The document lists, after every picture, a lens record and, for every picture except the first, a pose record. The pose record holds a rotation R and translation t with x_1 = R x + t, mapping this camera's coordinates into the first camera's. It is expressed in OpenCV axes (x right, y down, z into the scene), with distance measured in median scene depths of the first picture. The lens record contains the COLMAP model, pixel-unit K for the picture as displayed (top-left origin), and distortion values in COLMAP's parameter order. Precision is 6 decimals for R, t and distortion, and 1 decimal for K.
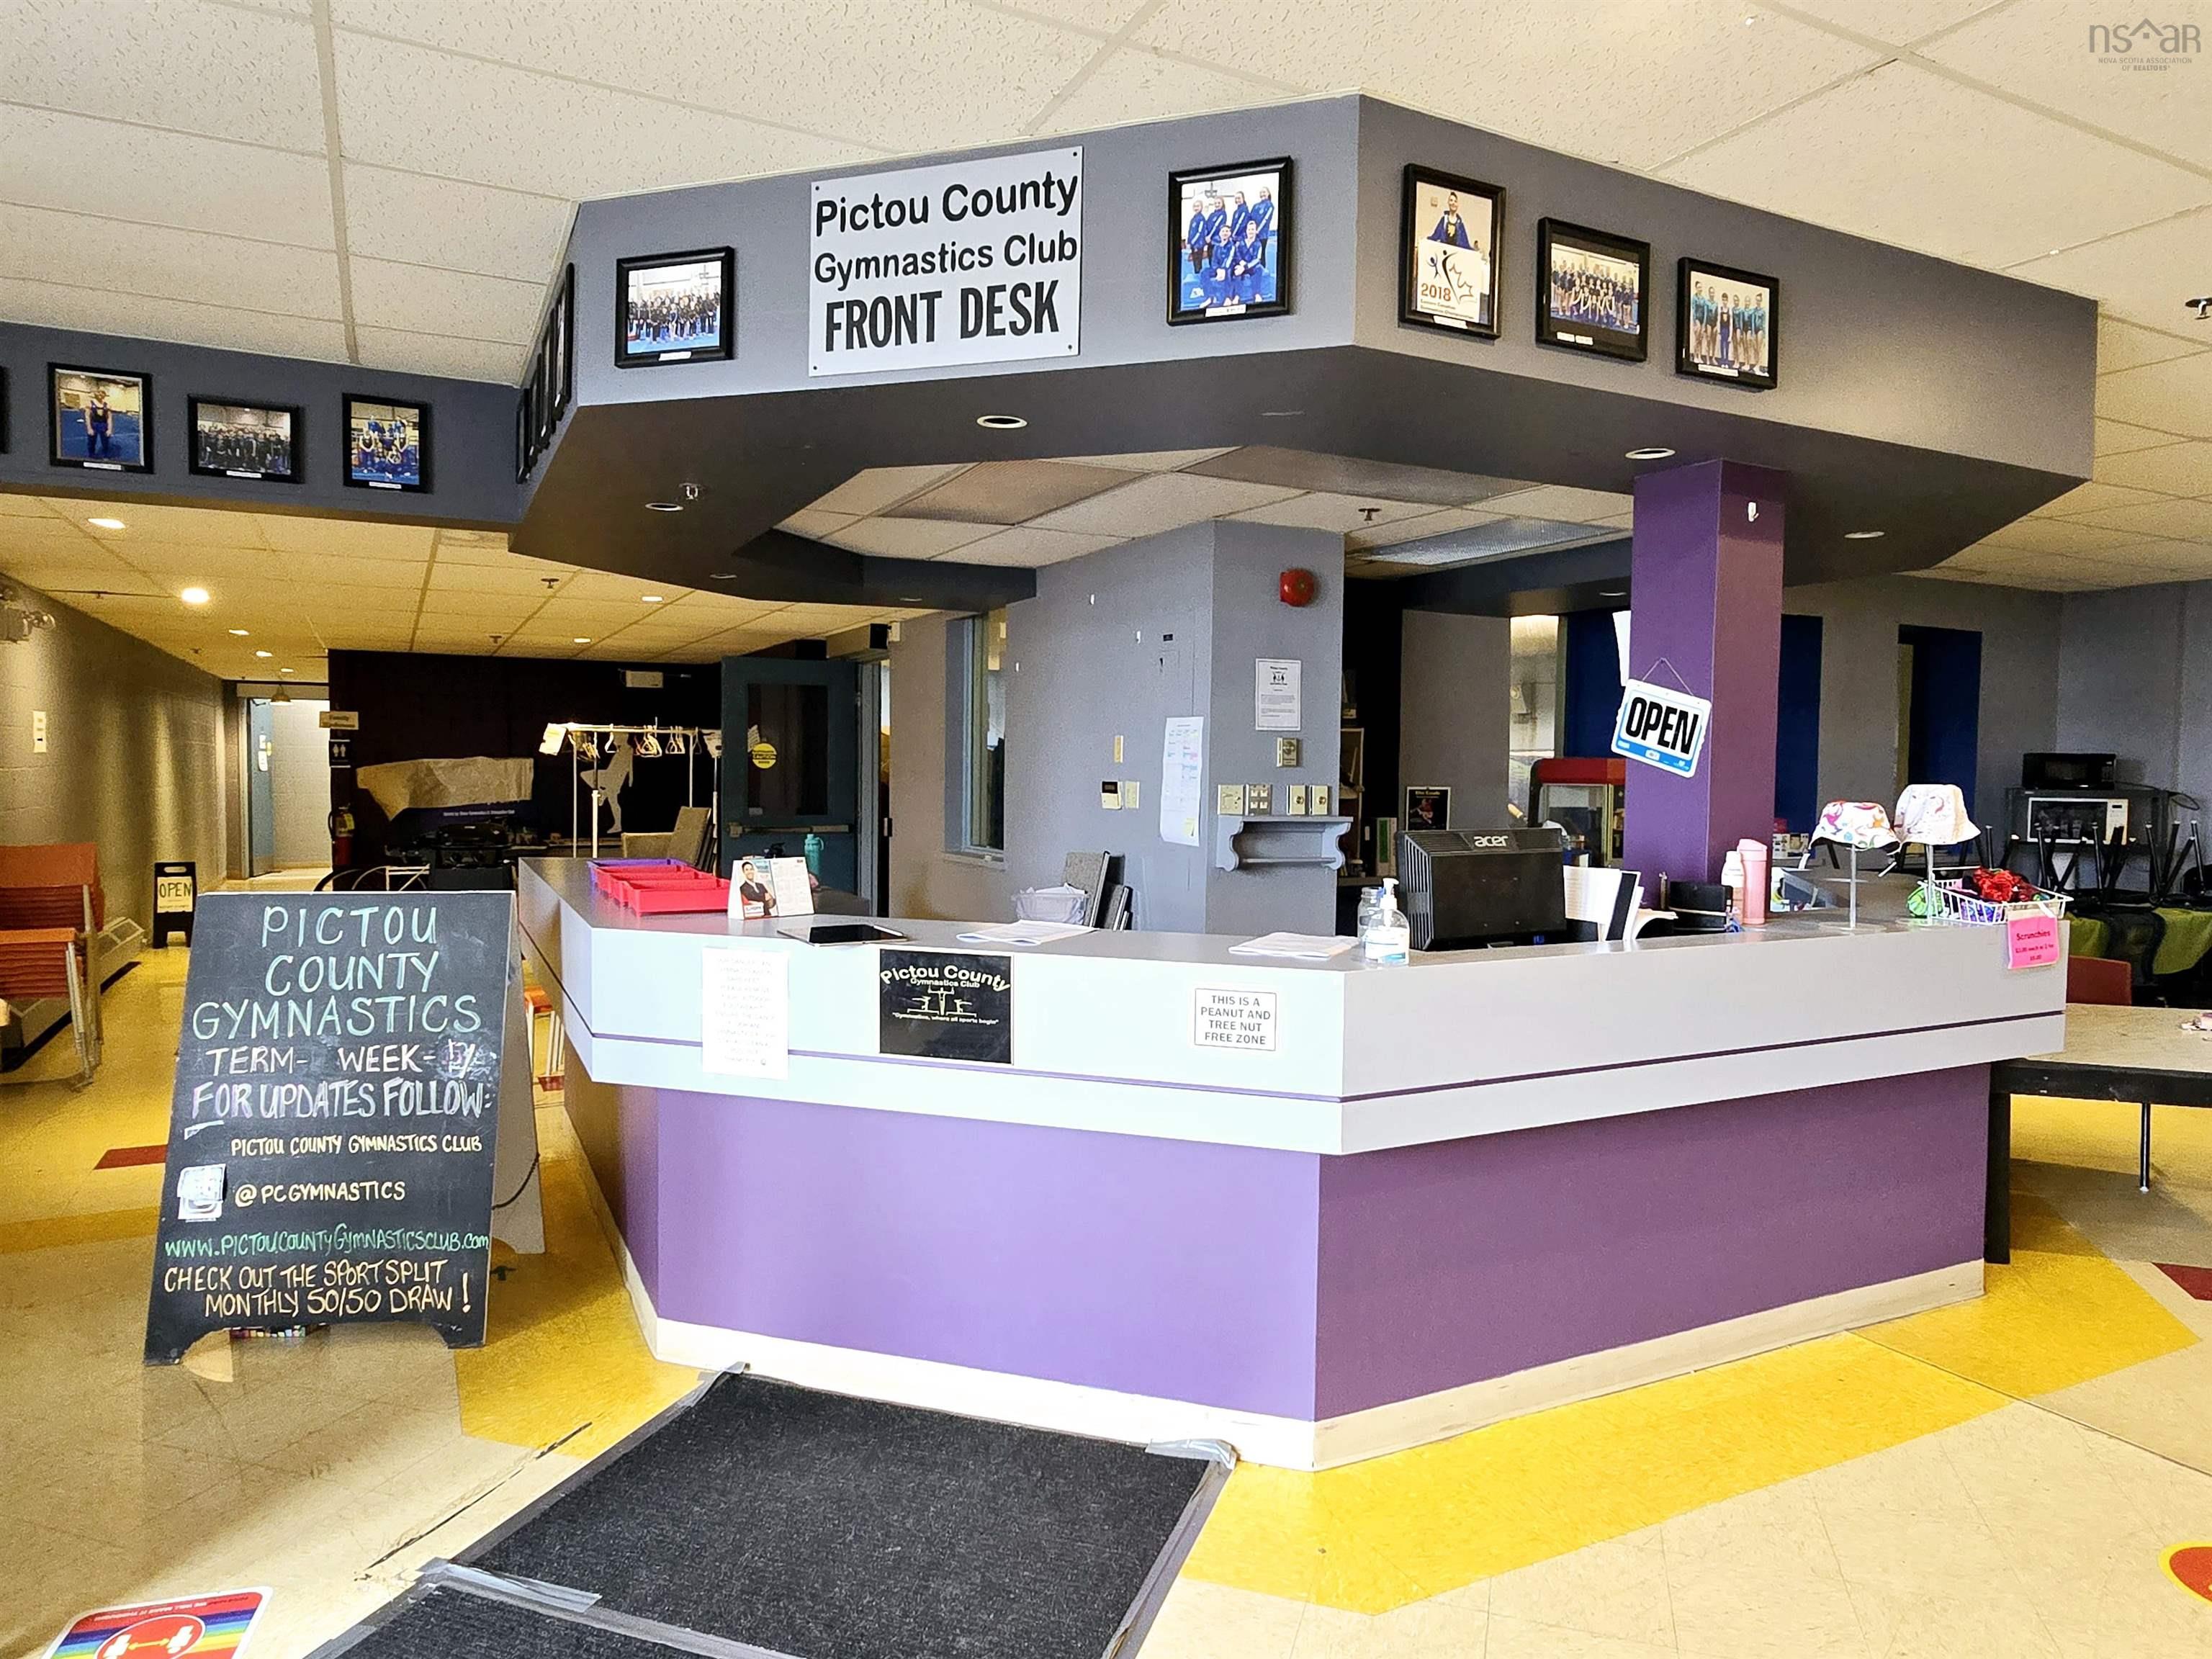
lens RADIAL K [[1390.8, 0, 1119.7], [0, 1390.8, 835.1], [0, 0, 1]] dist [0.005853, -0.002073]
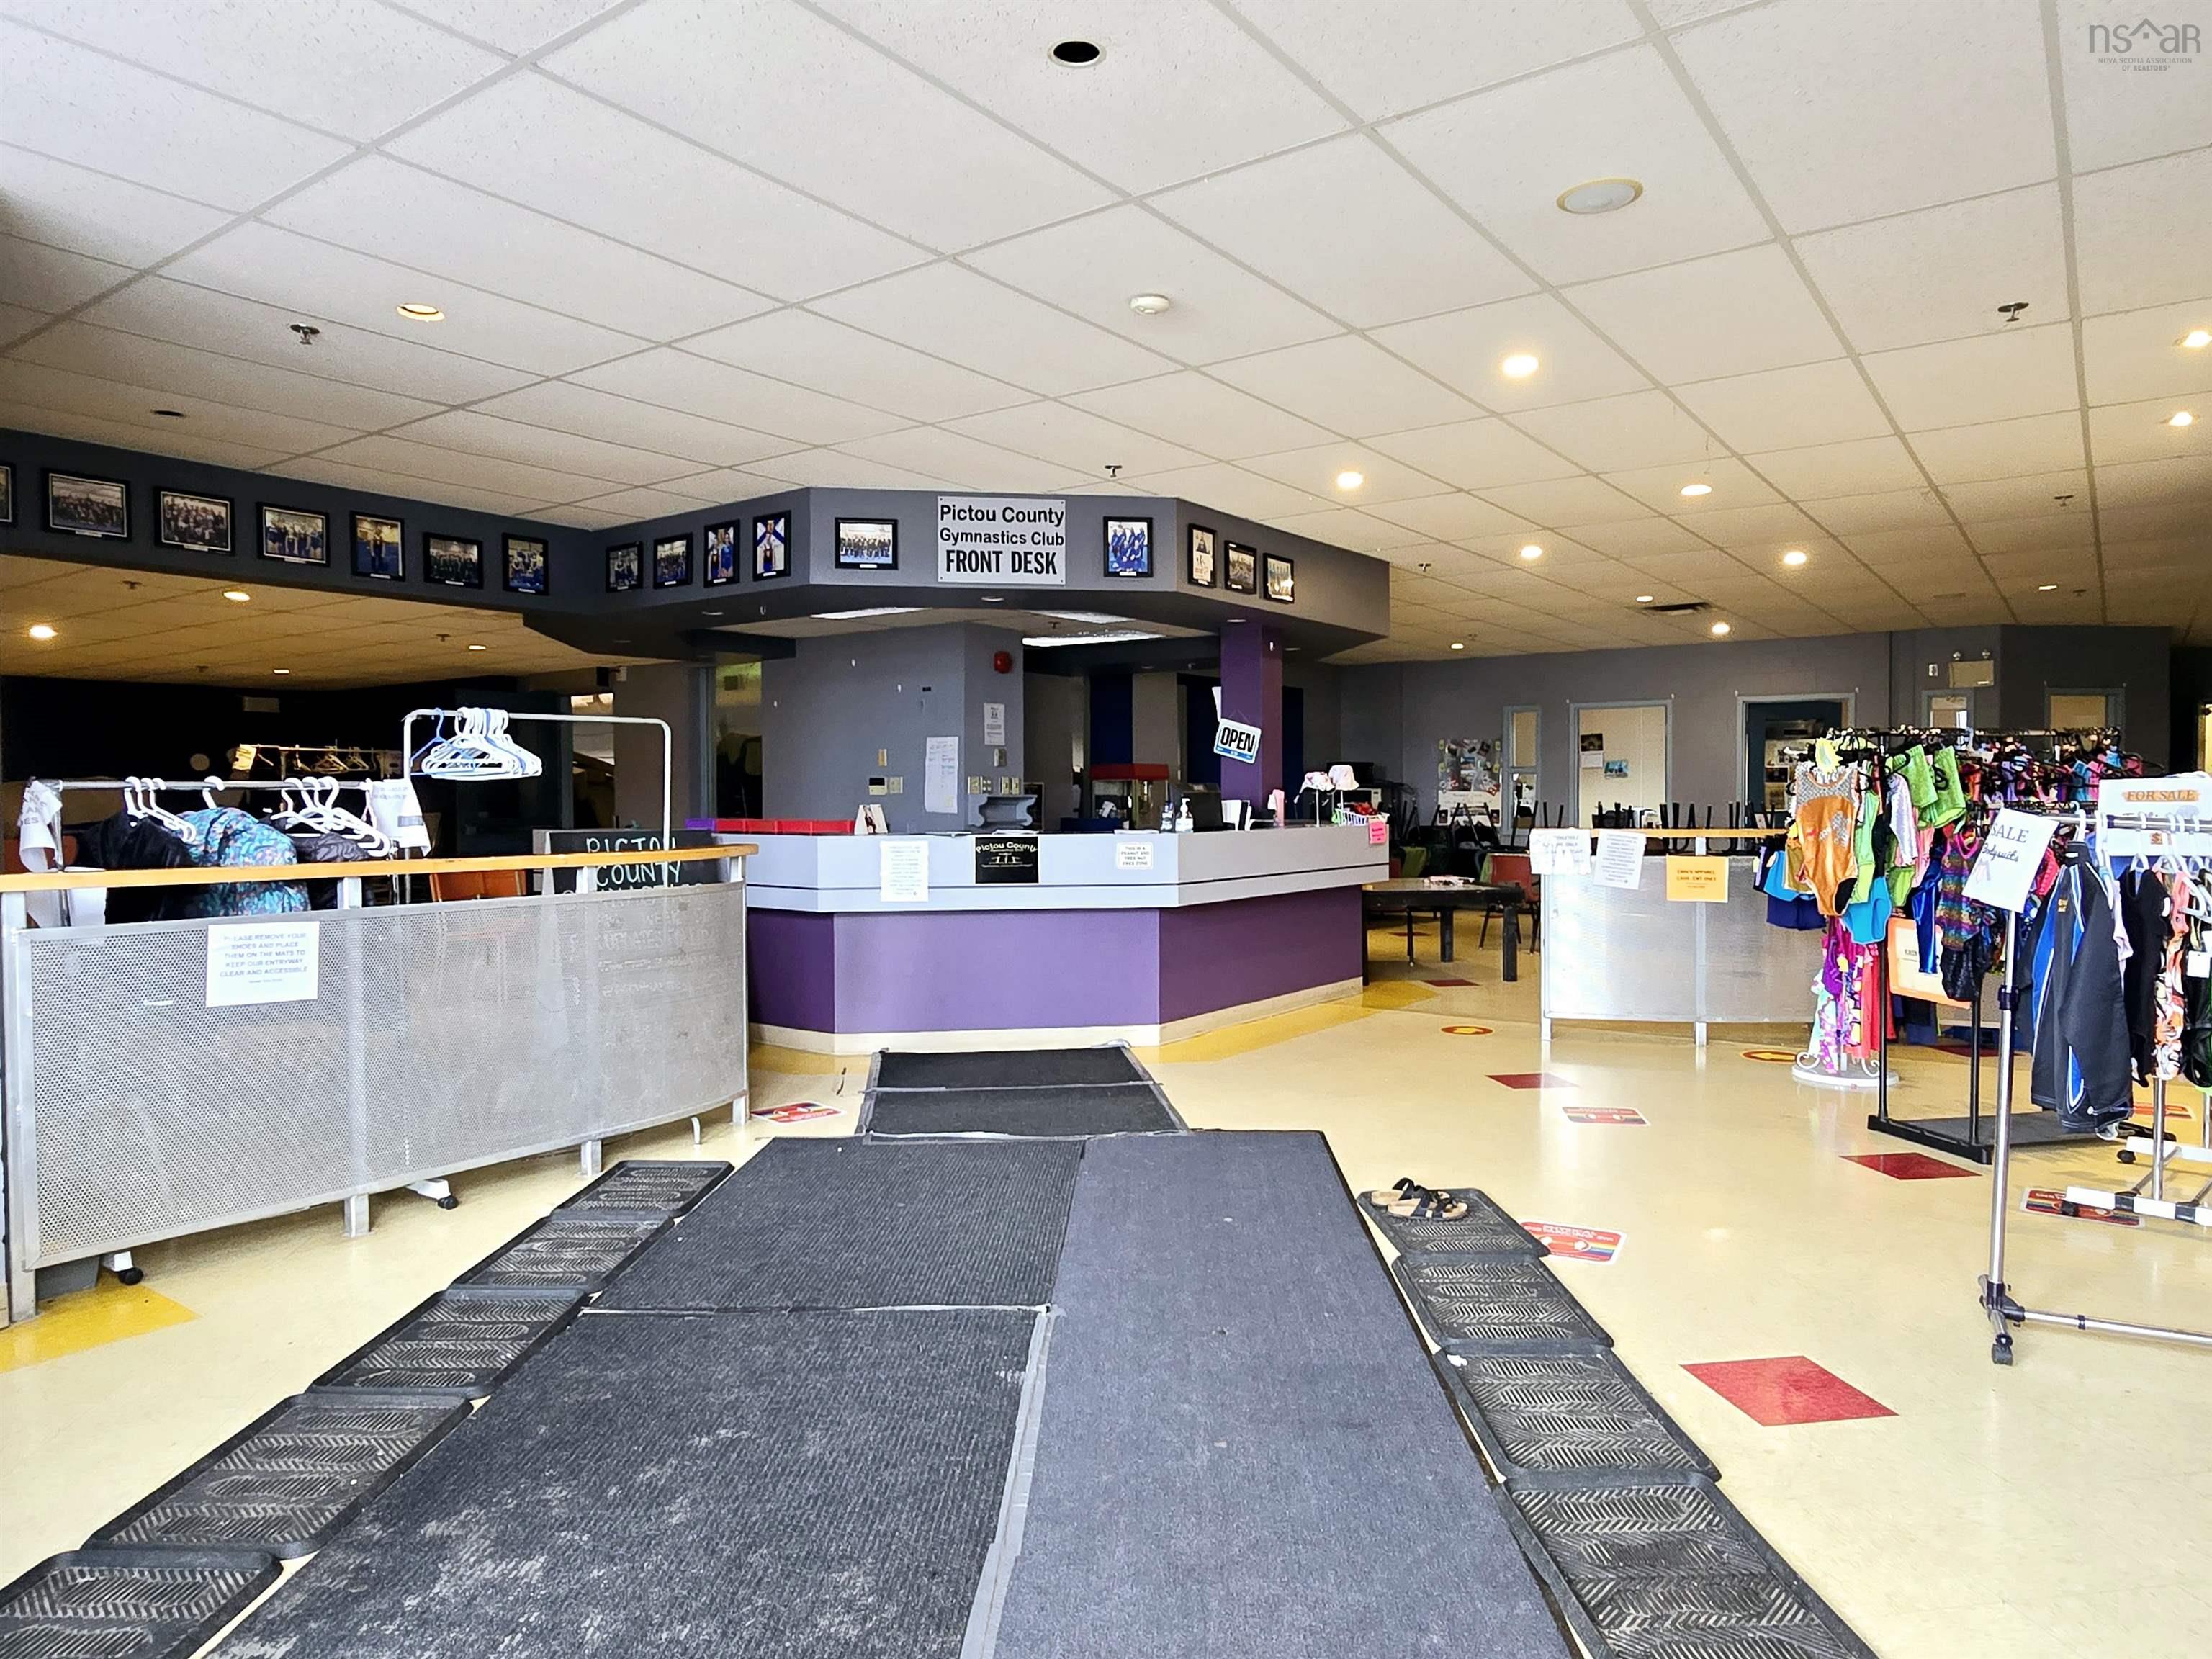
lens RADIAL K [[1390.8, 0, 1119.7], [0, 1390.8, 835.1], [0, 0, 1]] dist [0.005853, -0.002073]
pose [[0.892366, -0.028312, 0.450423, -0.989301], [0.037420, 0.999235, -0.011327, 0.114687], [-0.449758, 0.026963, 0.892744, -1.124437]]
